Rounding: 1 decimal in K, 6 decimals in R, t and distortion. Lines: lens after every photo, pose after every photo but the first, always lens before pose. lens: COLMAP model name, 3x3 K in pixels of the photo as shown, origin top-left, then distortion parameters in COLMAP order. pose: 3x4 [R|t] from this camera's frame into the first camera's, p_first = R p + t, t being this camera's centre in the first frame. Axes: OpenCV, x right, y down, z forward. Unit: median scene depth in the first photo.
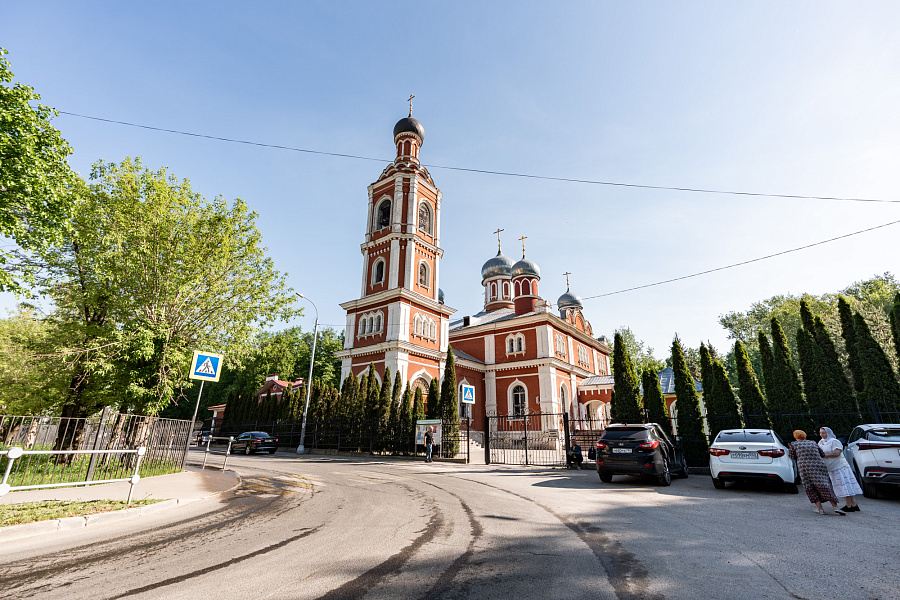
lens RADIAL K [[416.4, 0, 452.9], [0, 416.4, 302.9], [0, 0, 1]] dist [-0.005581, 0.002128]
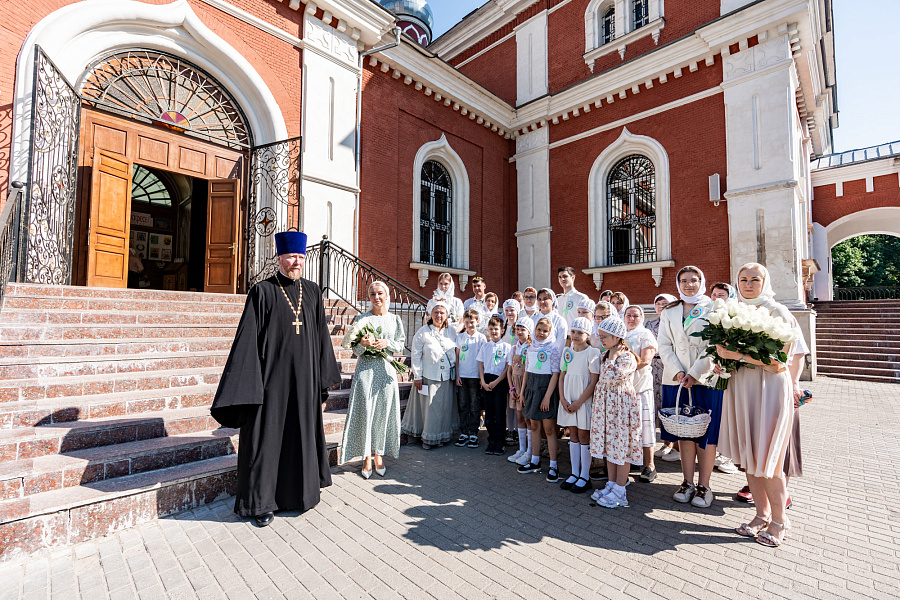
lens RADIAL K [[394.0, 0, 447.3], [0, 394.0, 297.9], [0, 0, 1]] dist [-0.000824, 0.000006]
pose [[0.989144, -0.009172, -0.146666, 0.069145], [0.047036, 0.965305, 0.256854, 0.212565], [0.139222, -0.260965, 0.955256, 0.674938]]
